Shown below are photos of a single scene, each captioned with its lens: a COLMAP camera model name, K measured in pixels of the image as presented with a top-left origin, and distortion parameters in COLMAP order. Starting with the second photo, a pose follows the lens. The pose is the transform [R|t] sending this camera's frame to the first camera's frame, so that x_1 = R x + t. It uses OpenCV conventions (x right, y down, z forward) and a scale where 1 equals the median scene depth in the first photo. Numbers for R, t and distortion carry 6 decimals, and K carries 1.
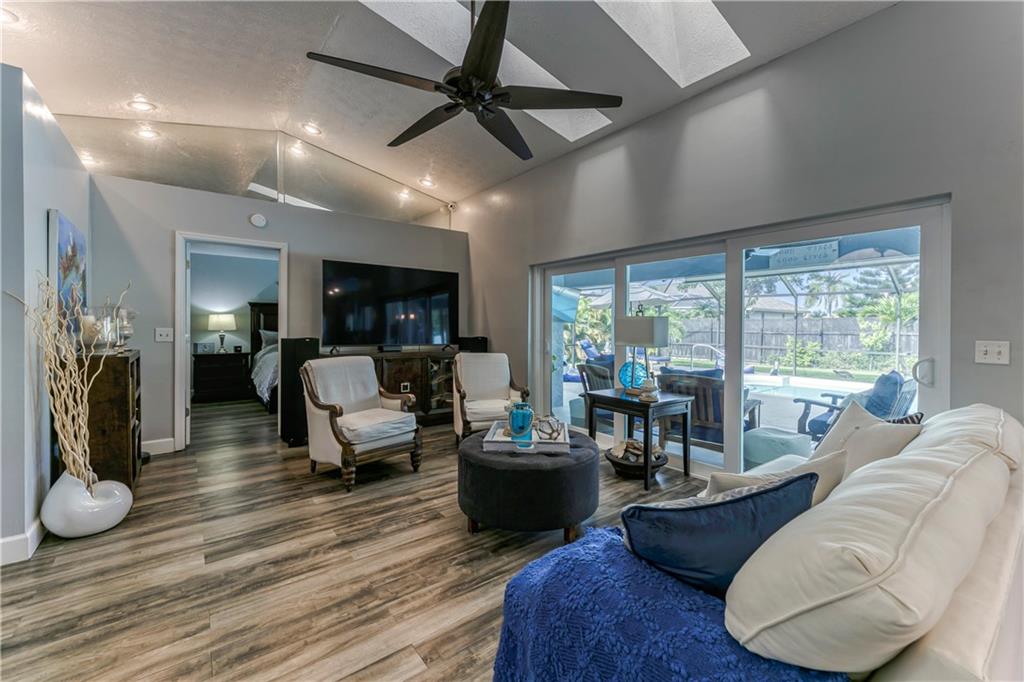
lens RADIAL K [[434.8, 0, 513.5], [0, 434.8, 336.0], [0, 0, 1]] dist [0.001420, 0.000059]
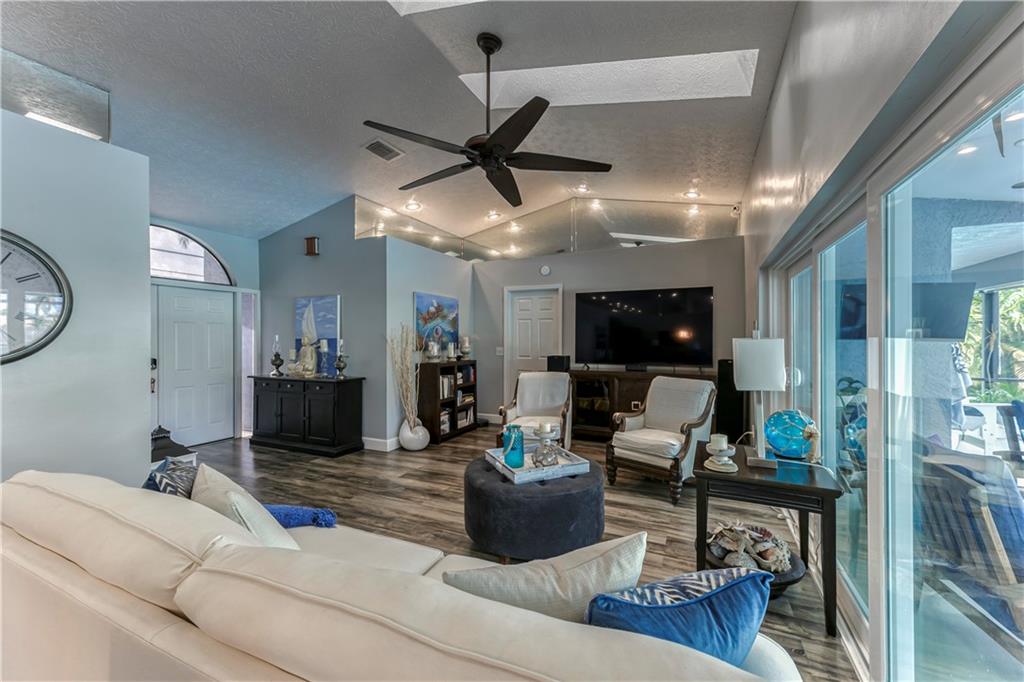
lens RADIAL K [[411.3, 0, 513.7], [0, 411.3, 339.6], [0, 0, 1]] dist [-0.000124, 0.000008]
pose [[0.439467, -0.004209, -0.898249, 0.965975], [-0.015840, 0.999797, -0.012435, -0.044925], [0.898119, 0.019693, 0.439311, 0.580820]]
